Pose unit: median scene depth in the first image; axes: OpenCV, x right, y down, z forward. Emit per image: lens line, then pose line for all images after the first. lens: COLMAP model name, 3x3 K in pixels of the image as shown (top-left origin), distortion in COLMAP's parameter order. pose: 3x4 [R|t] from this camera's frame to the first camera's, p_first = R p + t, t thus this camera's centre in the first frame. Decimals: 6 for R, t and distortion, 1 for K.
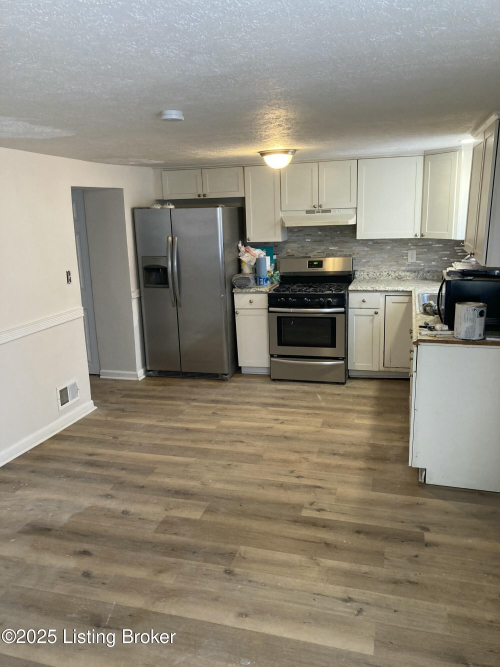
lens RADIAL K [[550.9, 0, 251.4], [0, 550.9, 335.7], [0, 0, 1]] dist [0.027802, -0.000210]
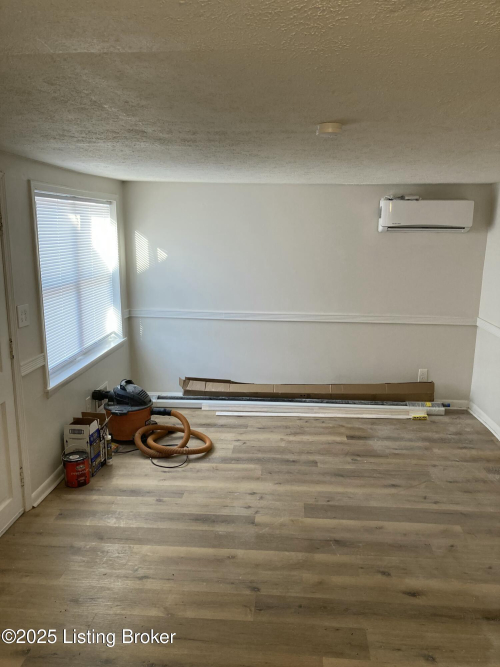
lens RADIAL K [[550.9, 0, 251.5], [0, 550.9, 334.1], [0, 0, 1]] dist [0.027802, -0.000210]
pose [[-0.980570, 0.051502, -0.189291, 0.077414], [-0.032207, 0.909565, 0.414313, -0.242906], [0.193510, 0.412359, -0.890233, 0.980183]]
